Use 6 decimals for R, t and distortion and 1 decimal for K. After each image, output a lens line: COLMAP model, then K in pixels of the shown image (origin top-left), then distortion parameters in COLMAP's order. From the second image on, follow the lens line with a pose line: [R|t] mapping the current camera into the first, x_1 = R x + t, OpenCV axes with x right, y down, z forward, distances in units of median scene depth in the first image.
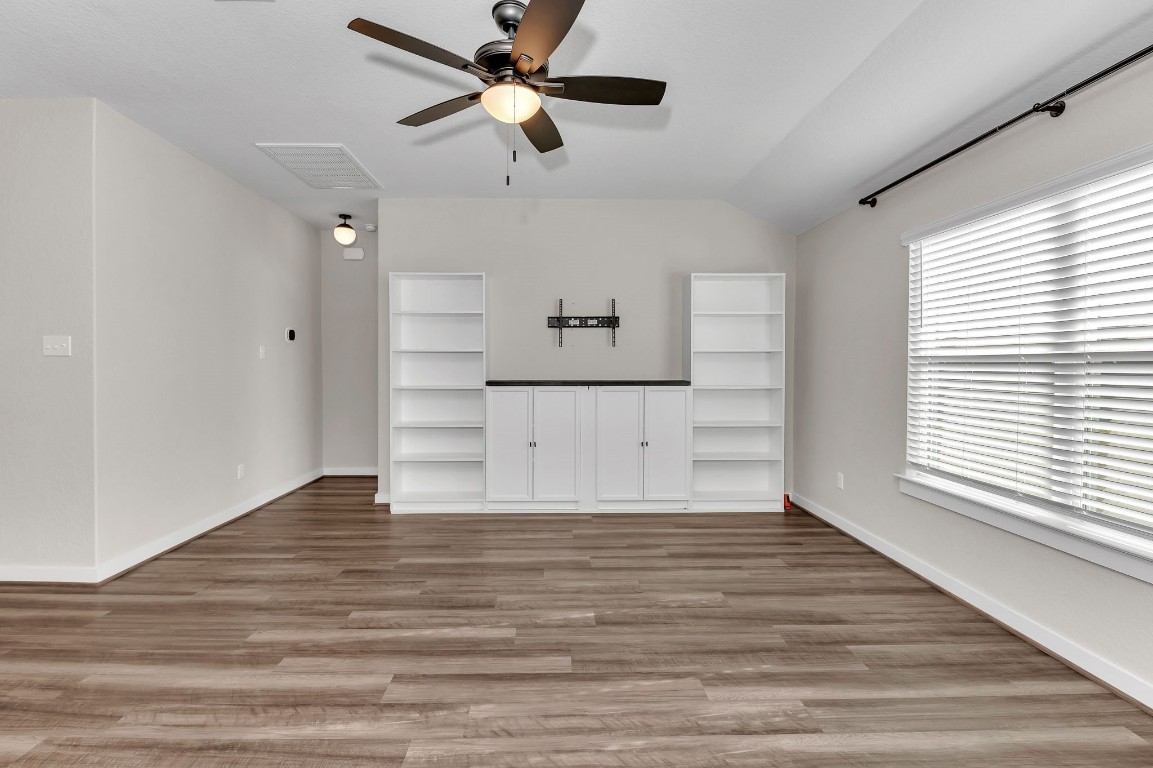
lens RADIAL K [[495.0, 0, 570.4], [0, 495.0, 371.1], [0, 0, 1]] dist [0.000366, -0.005843]
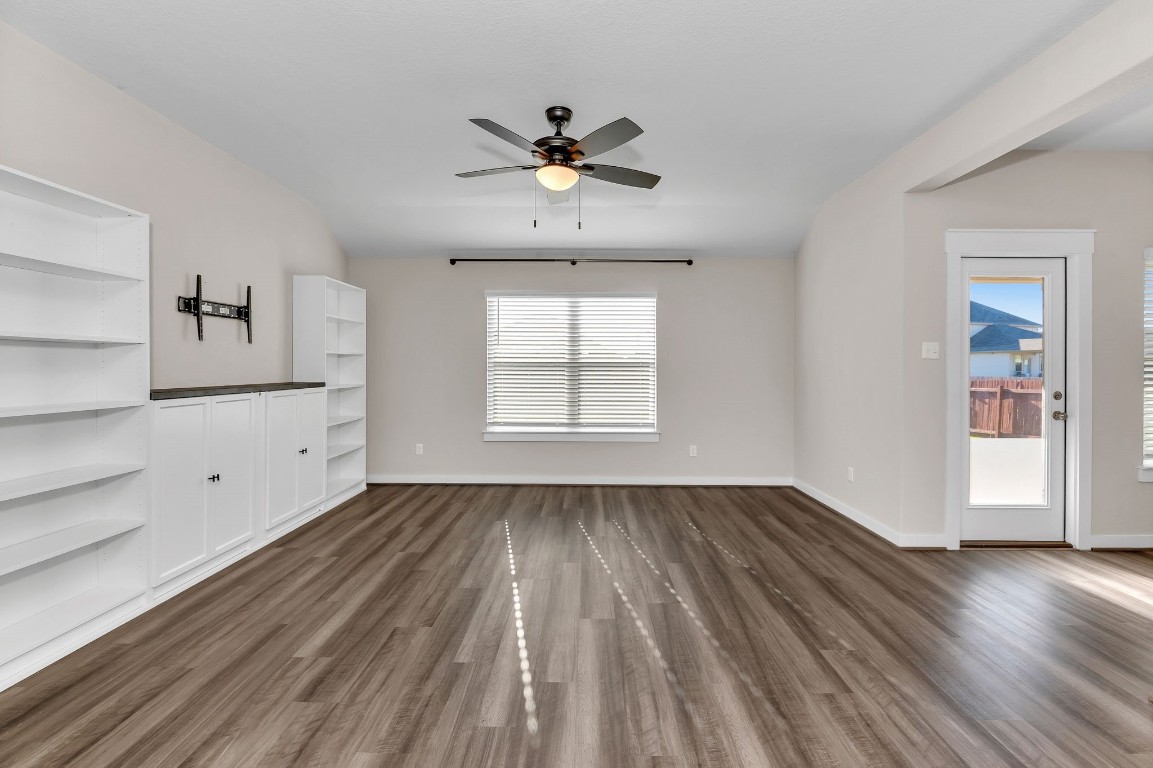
lens RADIAL K [[495.0, 0, 570.4], [0, 495.0, 371.1], [0, 0, 1]] dist [0.000366, -0.005843]
pose [[0.058581, -0.006480, 0.998262, -1.012974], [0.012543, 0.999905, 0.005755, -0.003378], [-0.998204, 0.012184, 0.058657, 0.606533]]
